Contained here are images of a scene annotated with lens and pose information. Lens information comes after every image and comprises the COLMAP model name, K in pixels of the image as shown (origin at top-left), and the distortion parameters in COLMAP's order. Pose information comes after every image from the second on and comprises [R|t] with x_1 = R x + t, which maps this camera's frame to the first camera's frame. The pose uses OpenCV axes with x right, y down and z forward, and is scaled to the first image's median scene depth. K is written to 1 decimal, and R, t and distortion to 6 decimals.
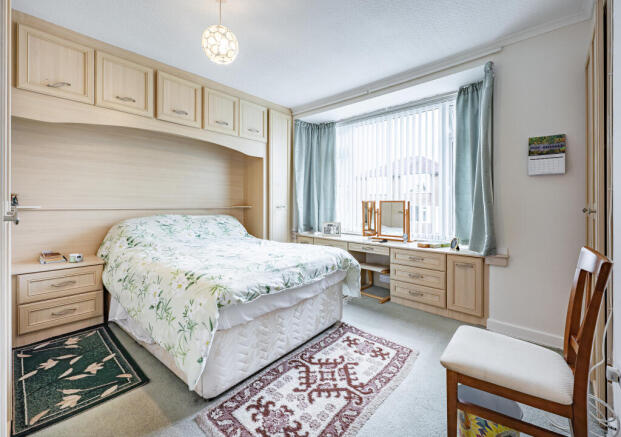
lens RADIAL K [[270.4, 0, 311.8], [0, 270.4, 197.2], [0, 0, 1]] dist [0.002121, 0.000163]
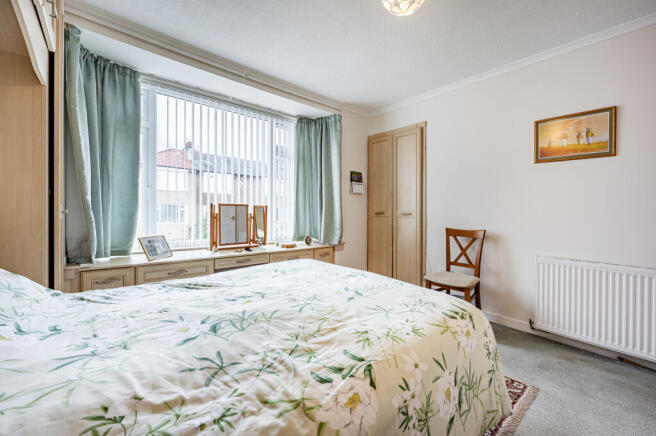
lens RADIAL K [[268.1, 0, 328.7], [0, 268.1, 205.8], [0, 0, 1]] dist [0.000018, -0.000093]
pose [[0.112722, 0.007135, 0.993601, -0.564974], [-0.043749, 0.999040, -0.002210, 0.007378], [-0.992663, -0.043220, 0.112926, 0.598710]]
